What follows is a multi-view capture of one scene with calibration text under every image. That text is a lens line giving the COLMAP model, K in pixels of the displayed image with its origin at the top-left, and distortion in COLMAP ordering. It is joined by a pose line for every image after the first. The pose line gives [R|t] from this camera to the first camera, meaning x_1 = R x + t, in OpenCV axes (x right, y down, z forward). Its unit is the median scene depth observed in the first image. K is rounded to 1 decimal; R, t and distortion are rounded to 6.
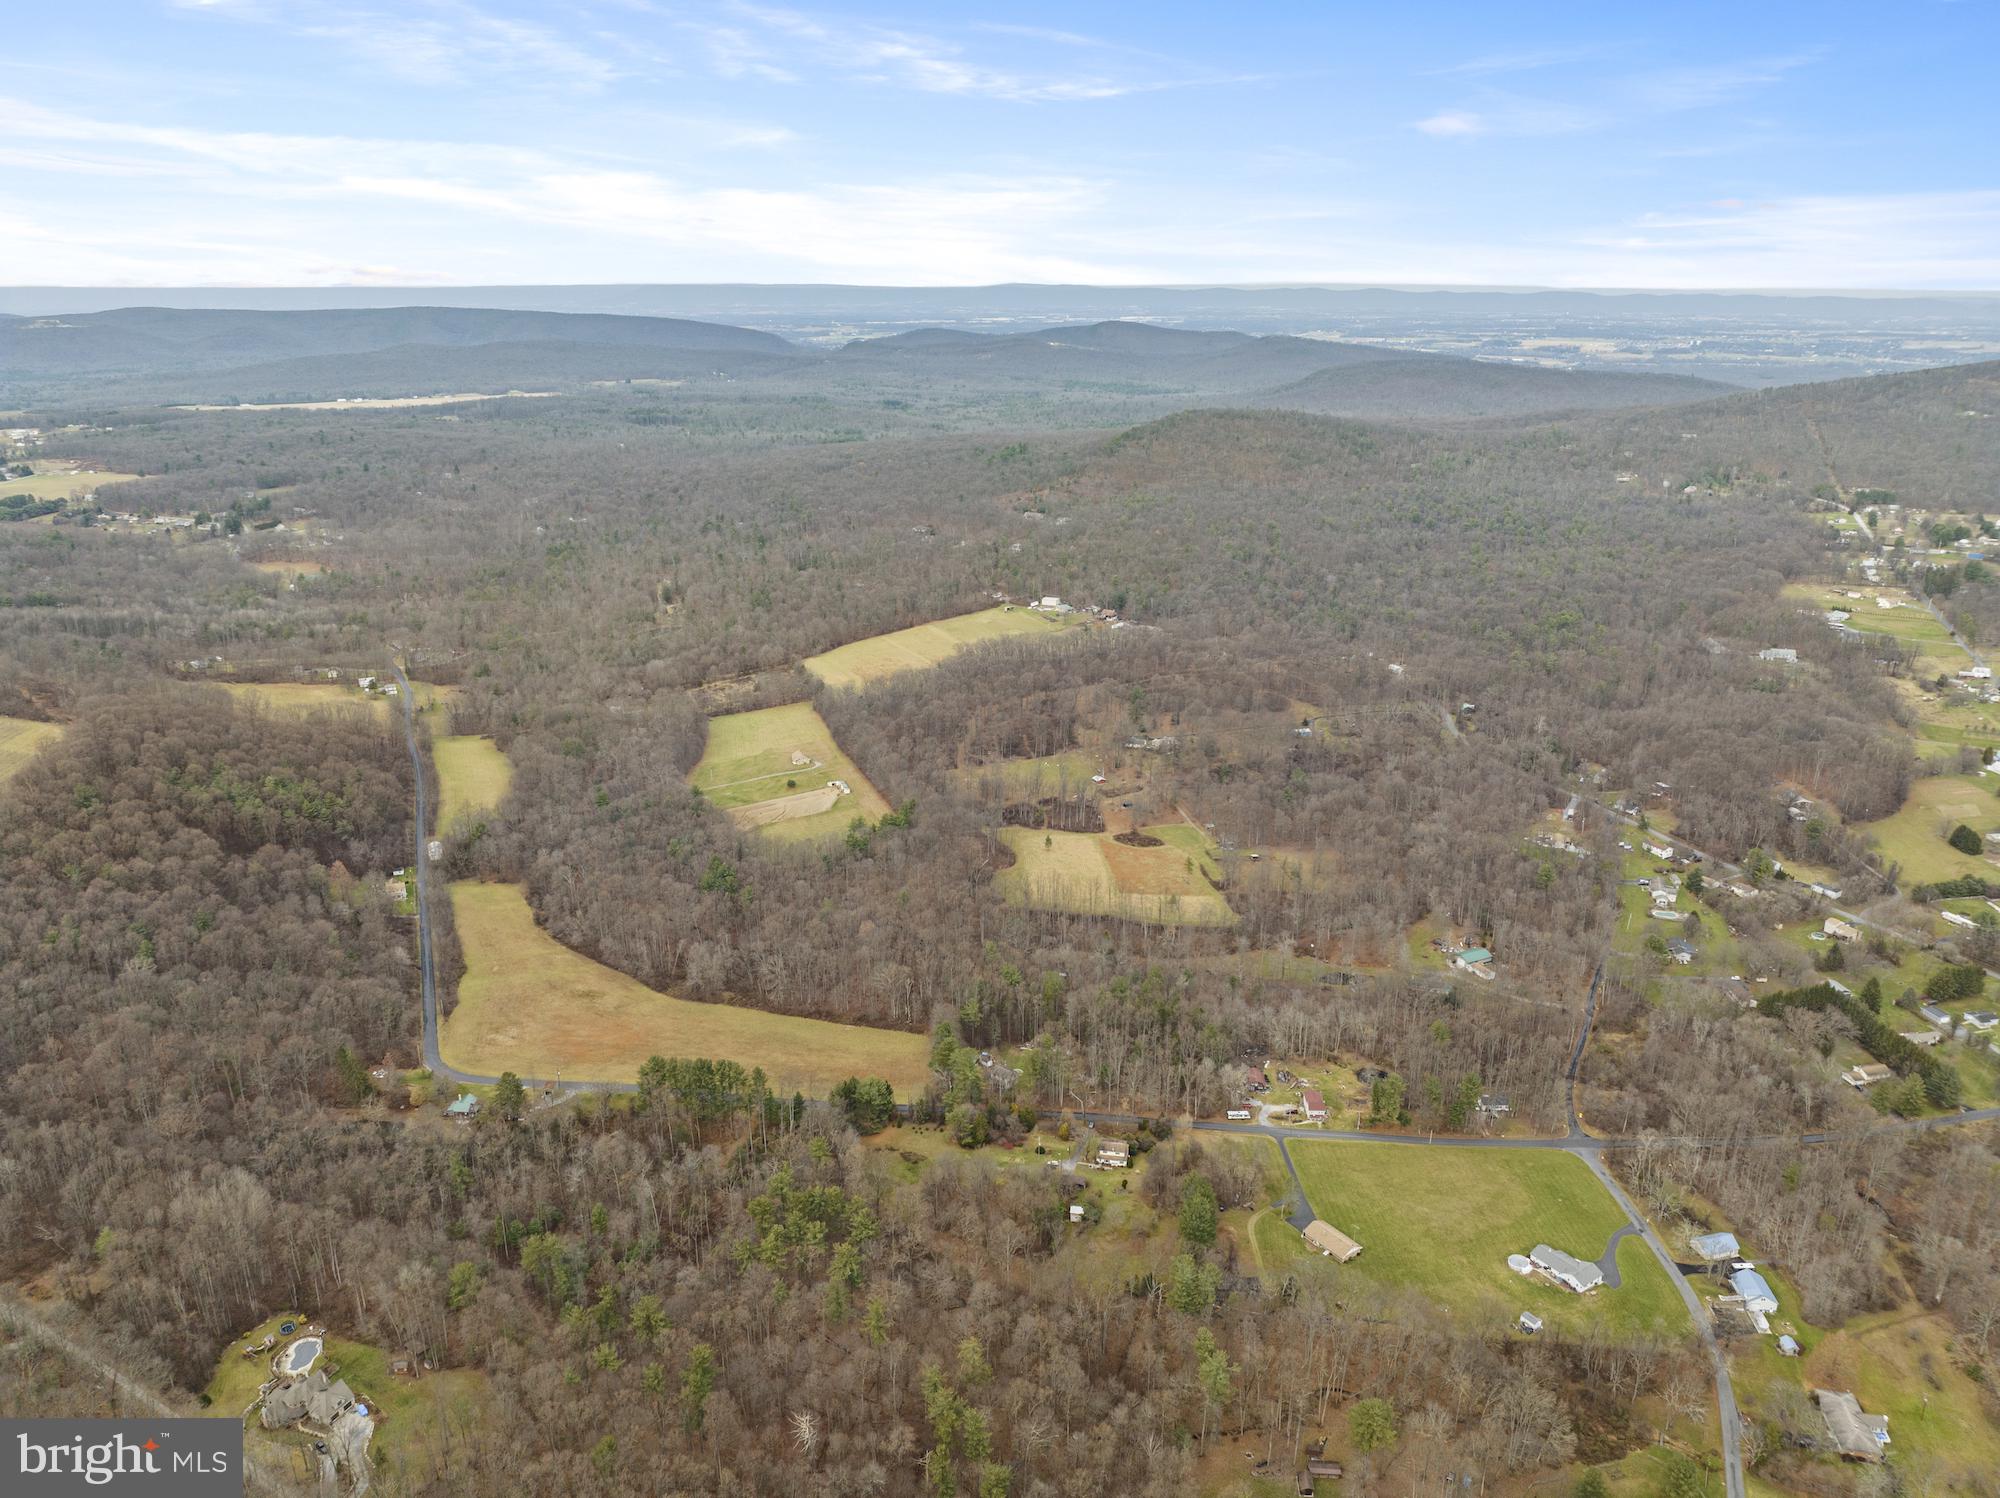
lens RADIAL K [[1410.9, 0, 990.4], [0, 1410.9, 747.4], [0, 0, 1]] dist [-0.035011, 0.000028]
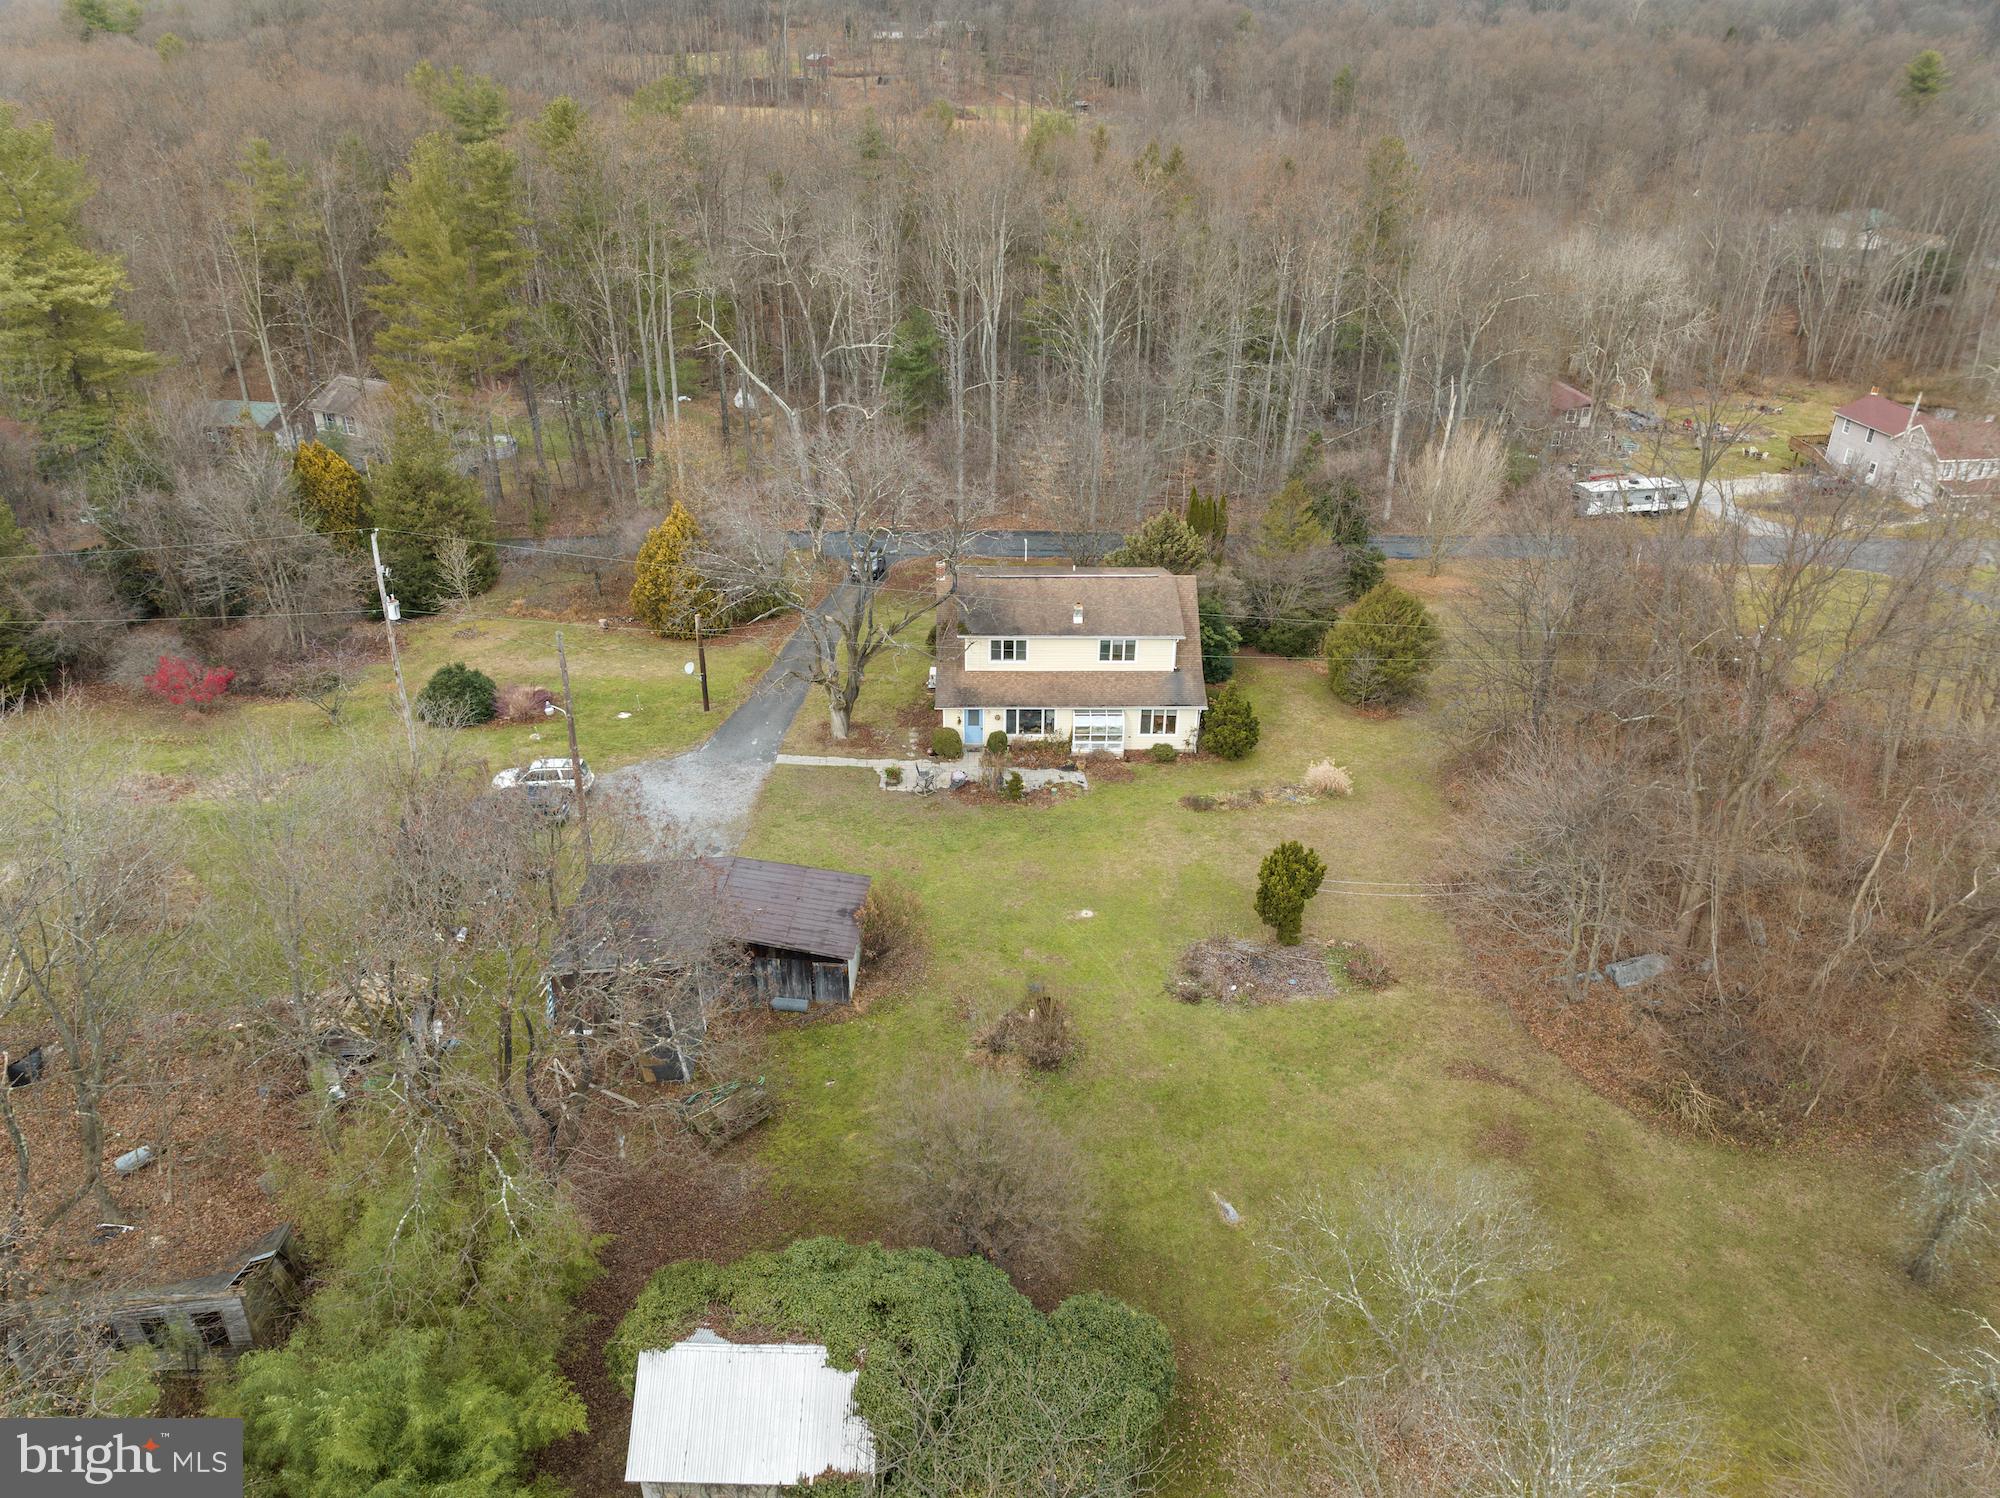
lens RADIAL K [[1410.9, 0, 990.4], [0, 1410.9, 747.4], [0, 0, 1]] dist [-0.035011, 0.000028]
pose [[0.981328, -0.087392, 0.171344, 0.060017], [0.057181, 0.983097, 0.173926, 0.276539], [-0.183648, -0.160881, 0.969738, 0.891179]]
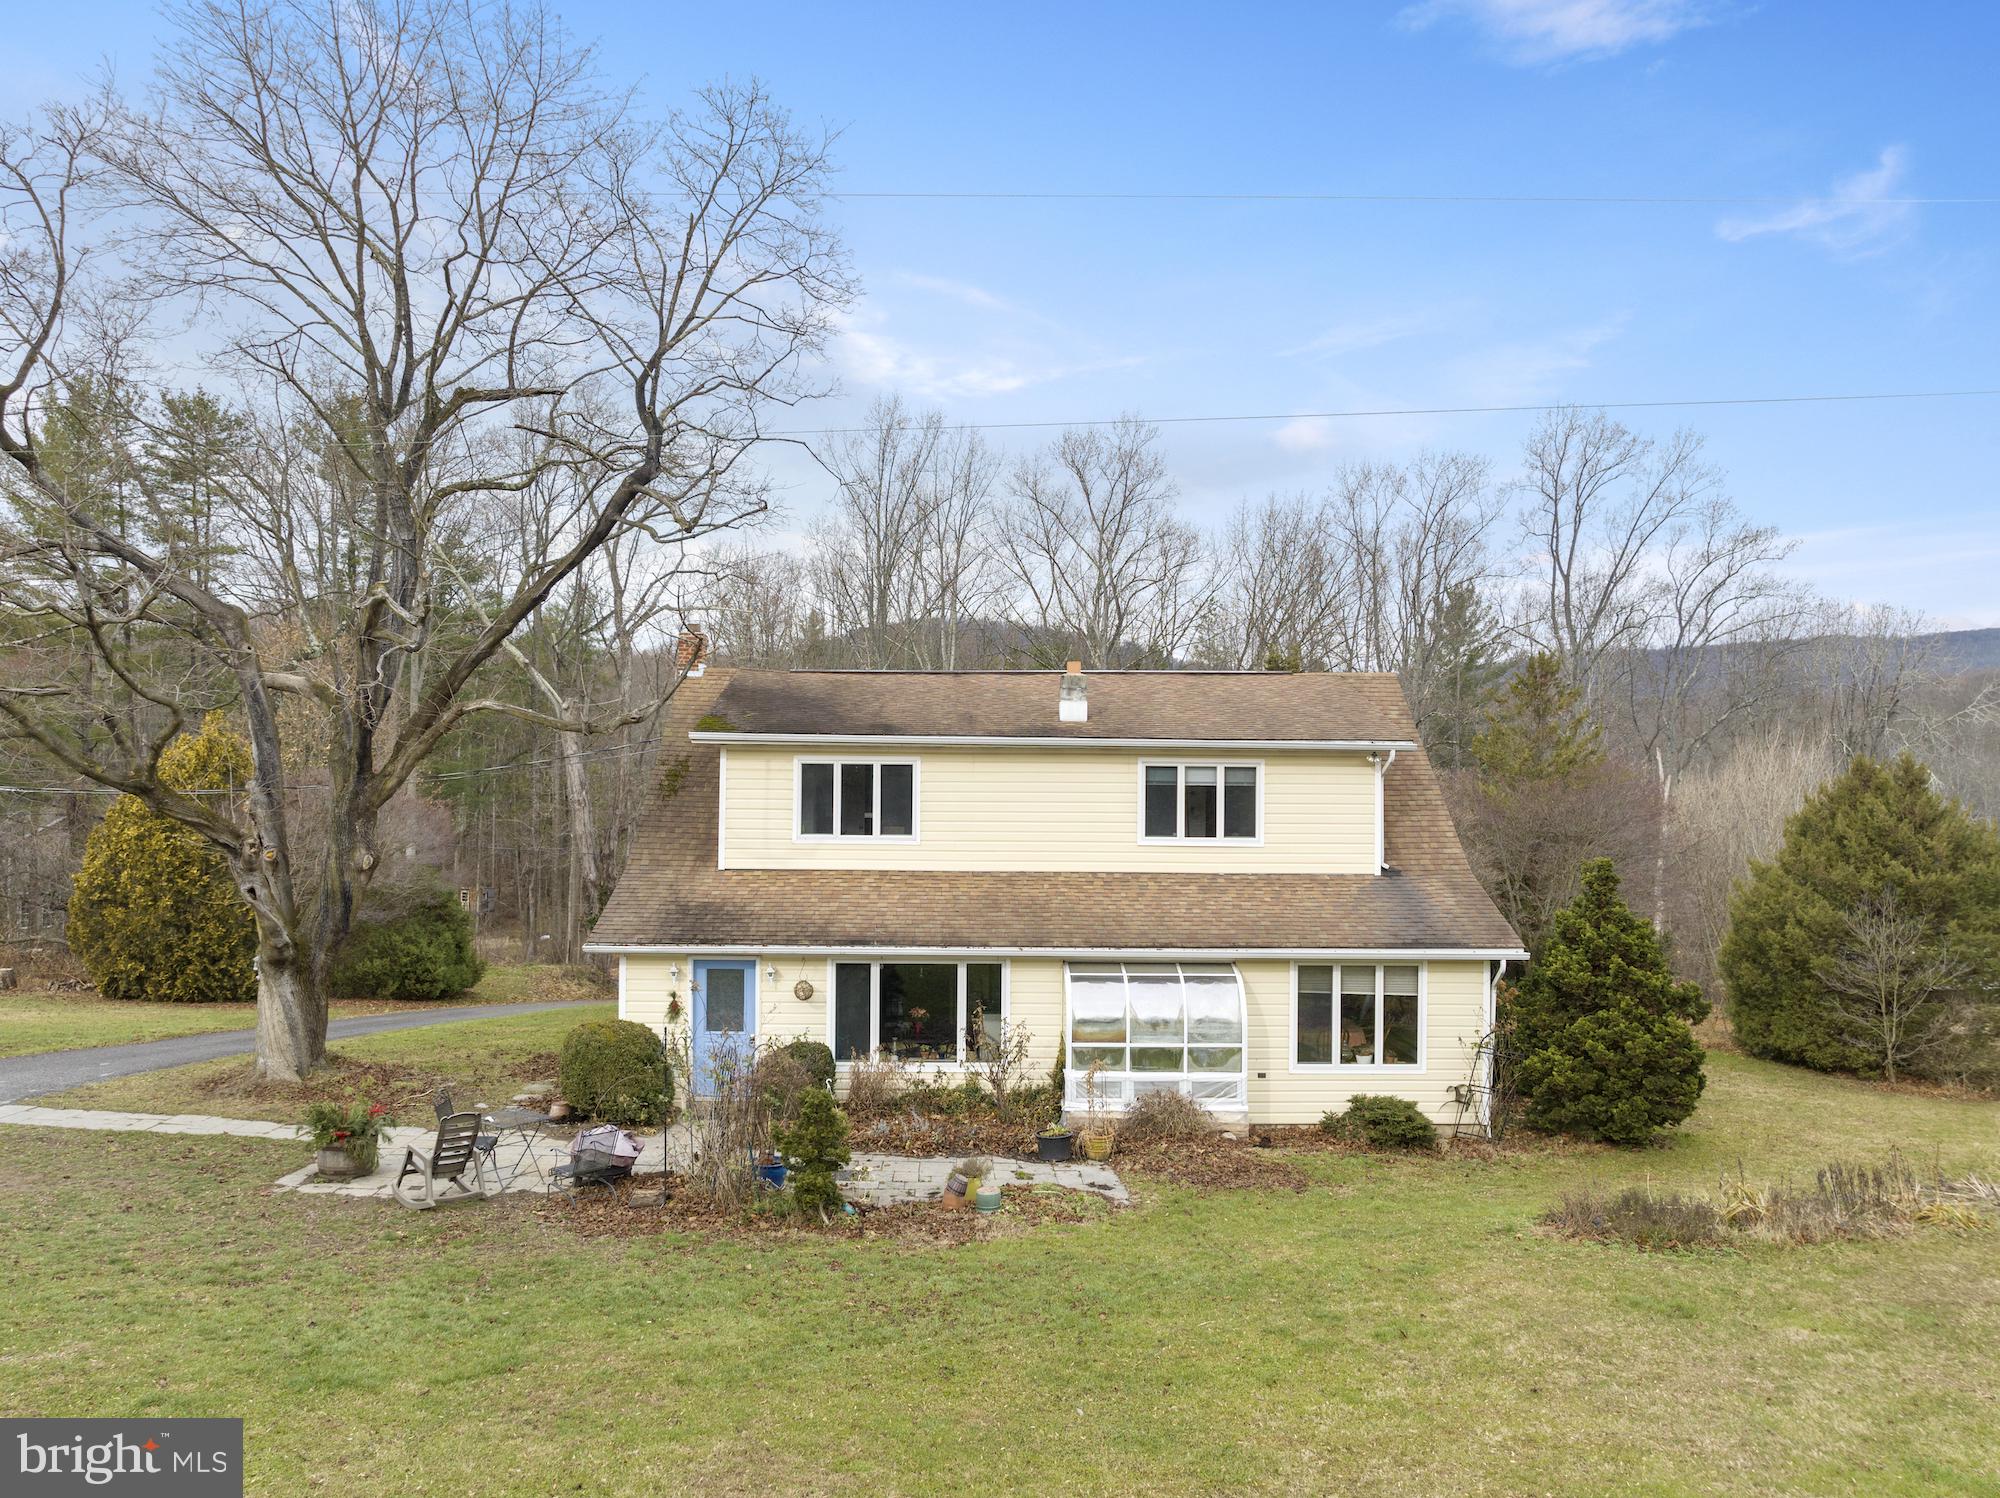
lens RADIAL K [[1410.9, 0, 990.4], [0, 1410.9, 747.4], [0, 0, 1]] dist [-0.035011, 0.000028]
pose [[0.982341, 0.010281, 0.186816, 0.078370], [0.055165, 0.938186, -0.341708, 0.300134], [-0.178781, 0.345980, 0.921051, 0.968809]]
